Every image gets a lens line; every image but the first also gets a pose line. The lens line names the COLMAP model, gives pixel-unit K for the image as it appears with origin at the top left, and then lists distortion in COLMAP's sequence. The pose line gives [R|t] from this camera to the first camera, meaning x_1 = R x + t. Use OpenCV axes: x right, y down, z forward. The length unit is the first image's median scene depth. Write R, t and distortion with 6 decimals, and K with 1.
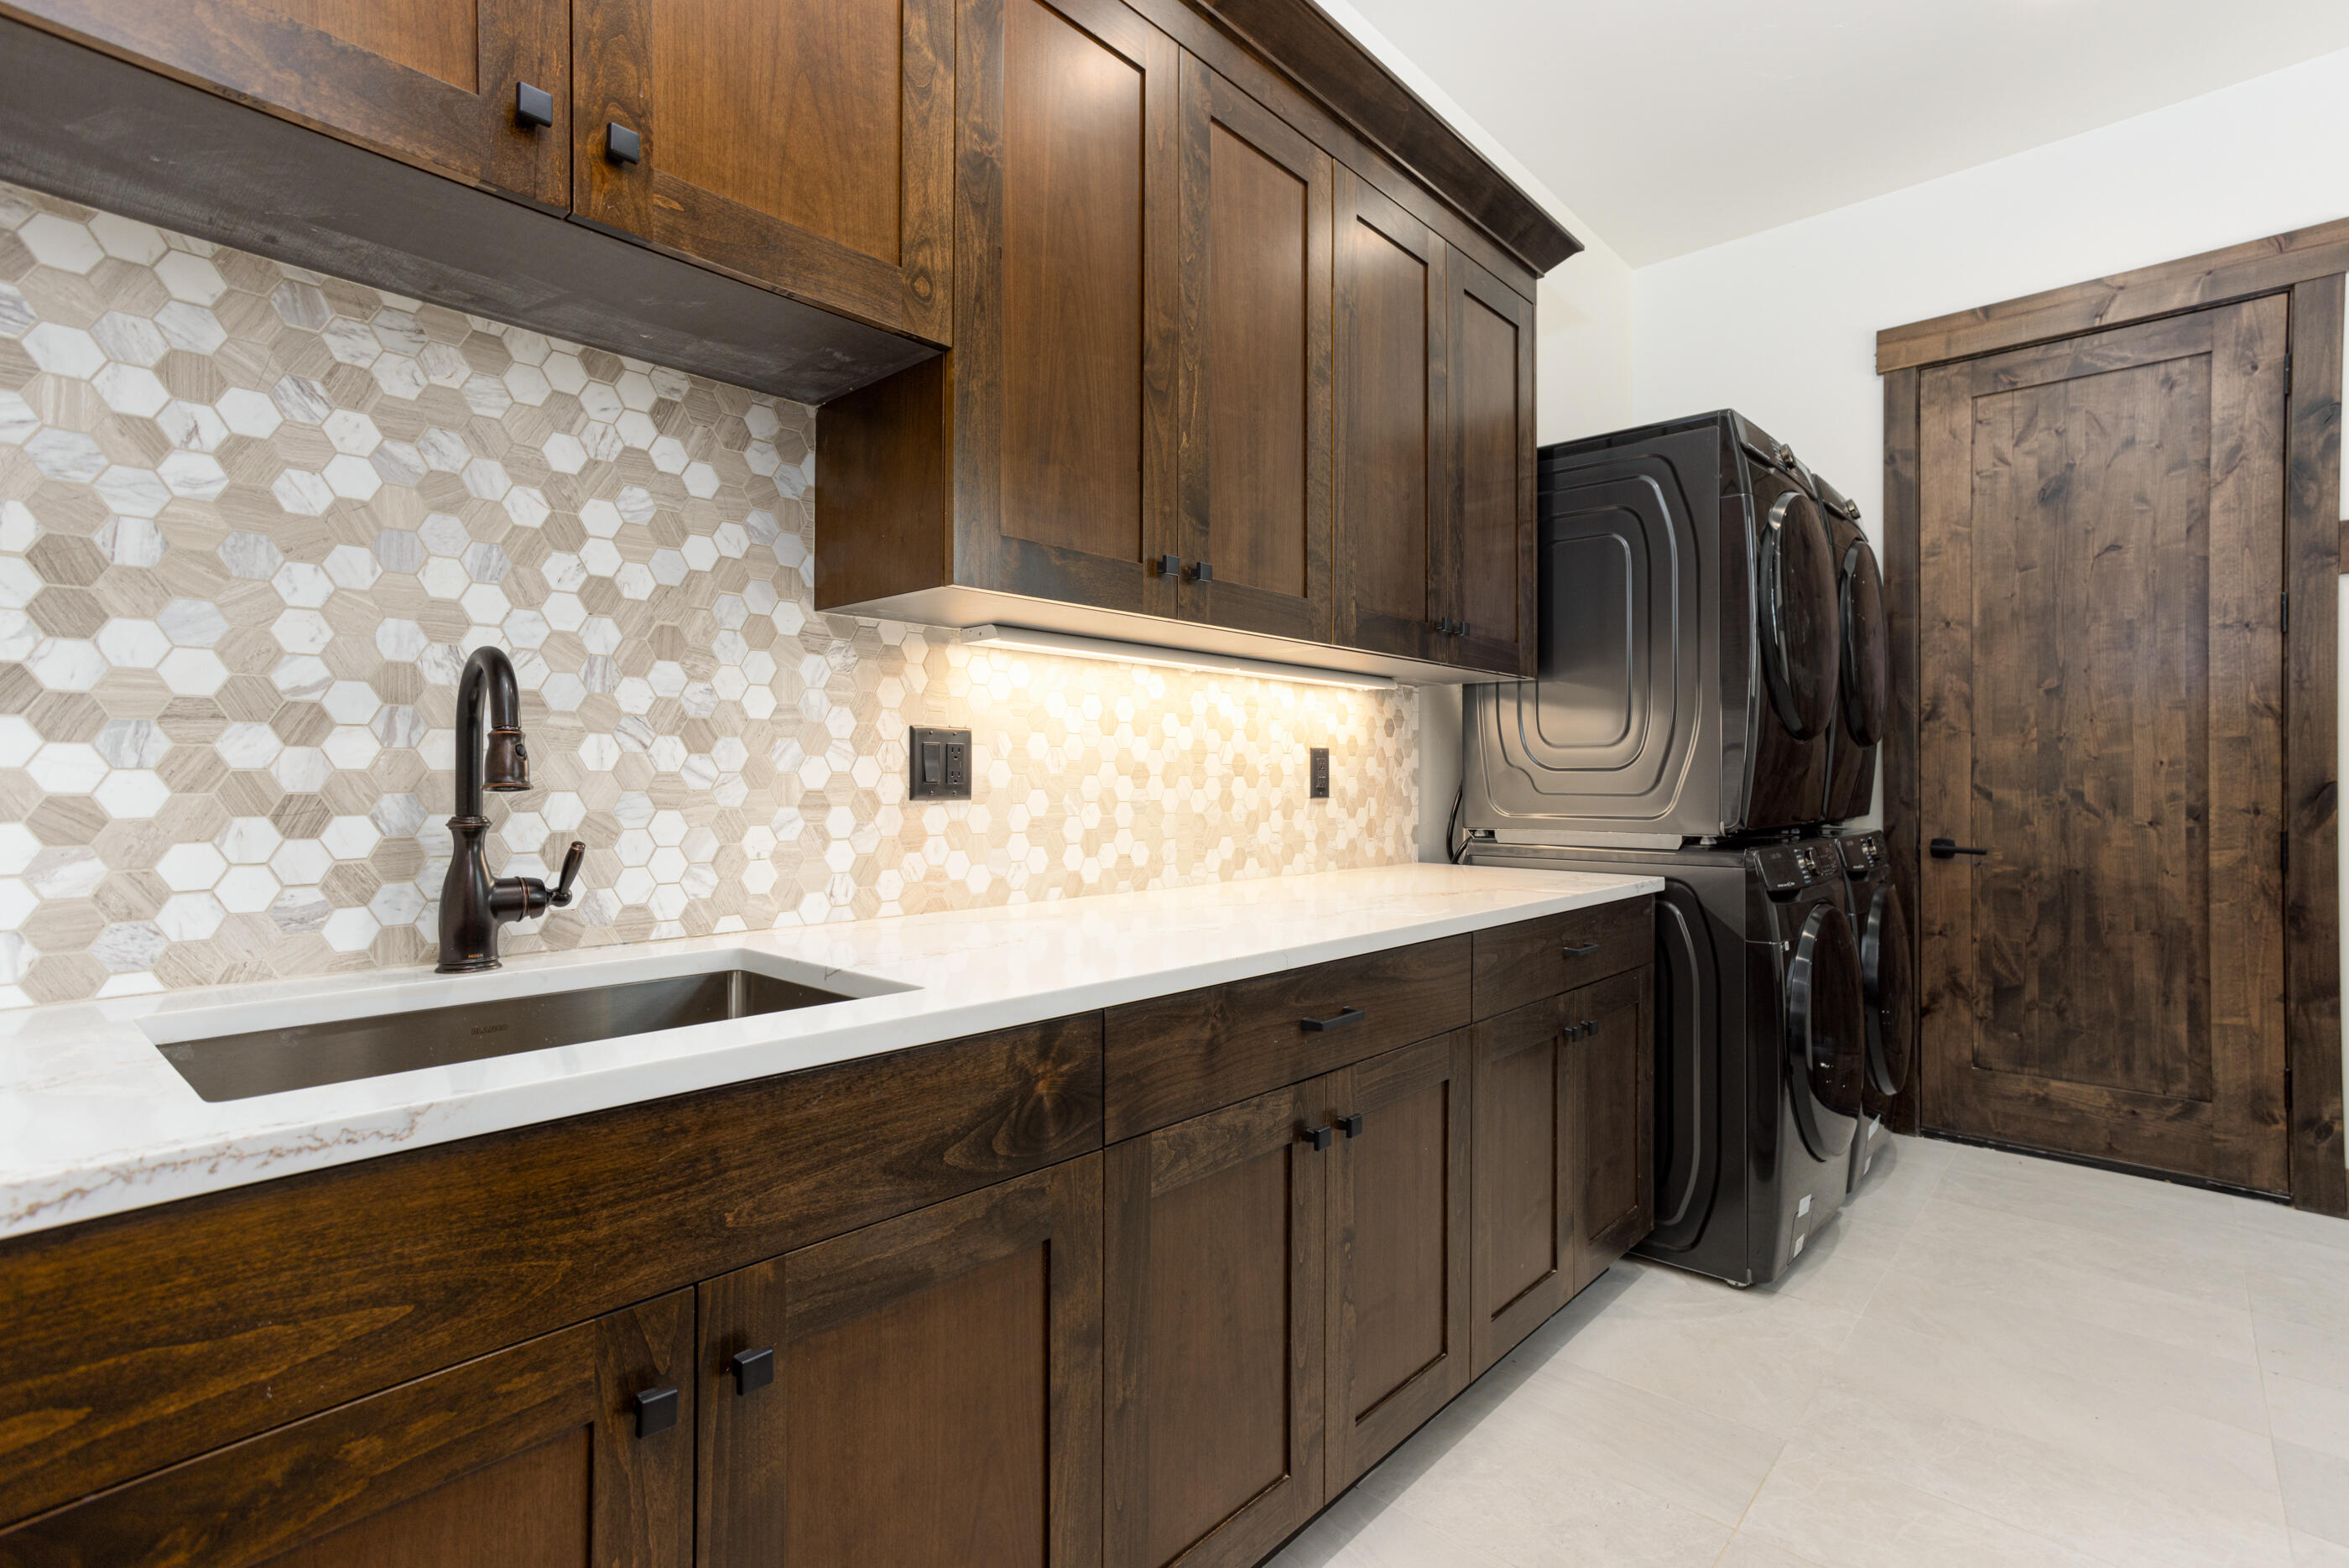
lens RADIAL K [[1128.0, 0, 1159.9], [0, 1128.0, 772.9], [0, 0, 1]] dist [-0.019787, 0.025560]
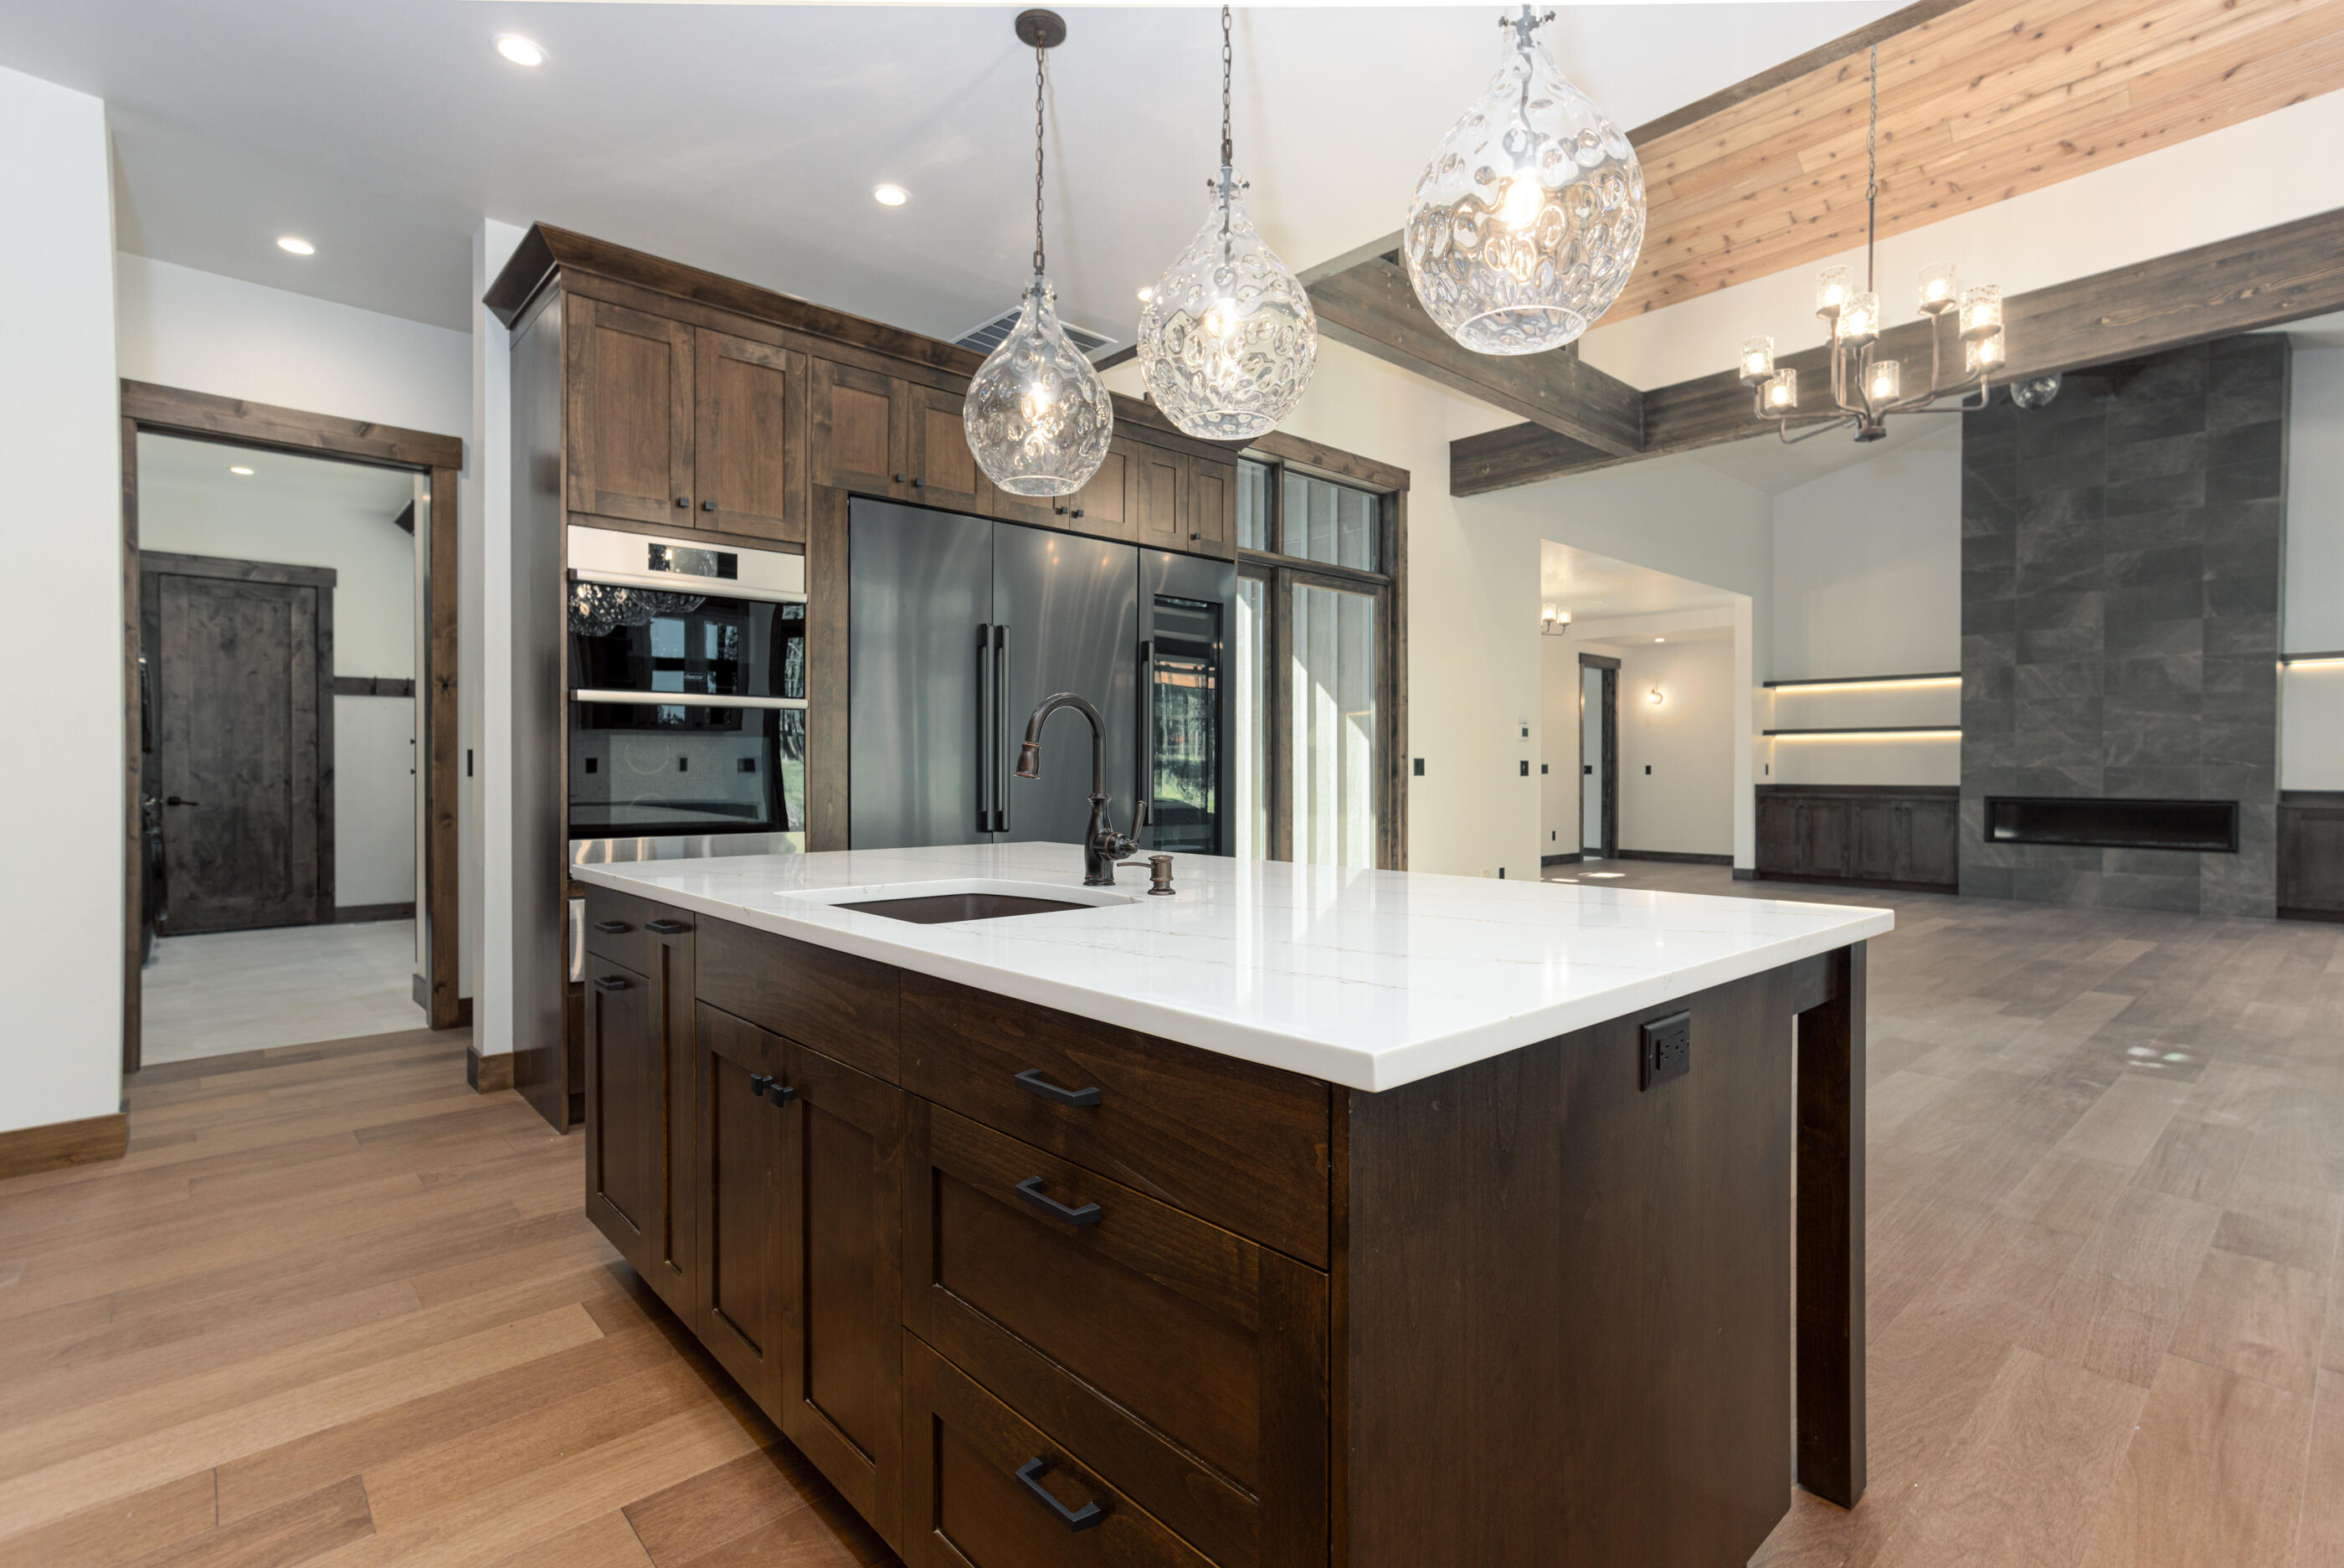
lens RADIAL K [[1125.6, 0, 1203.3], [0, 1125.6, 774.0], [0, 0, 1]] dist [-0.019787, 0.025560]
pose [[0.110191, -0.015756, 0.993786, -1.318932], [-0.011176, 0.999791, 0.017090, -0.046597], [-0.993848, -0.012990, 0.109992, -1.279653]]
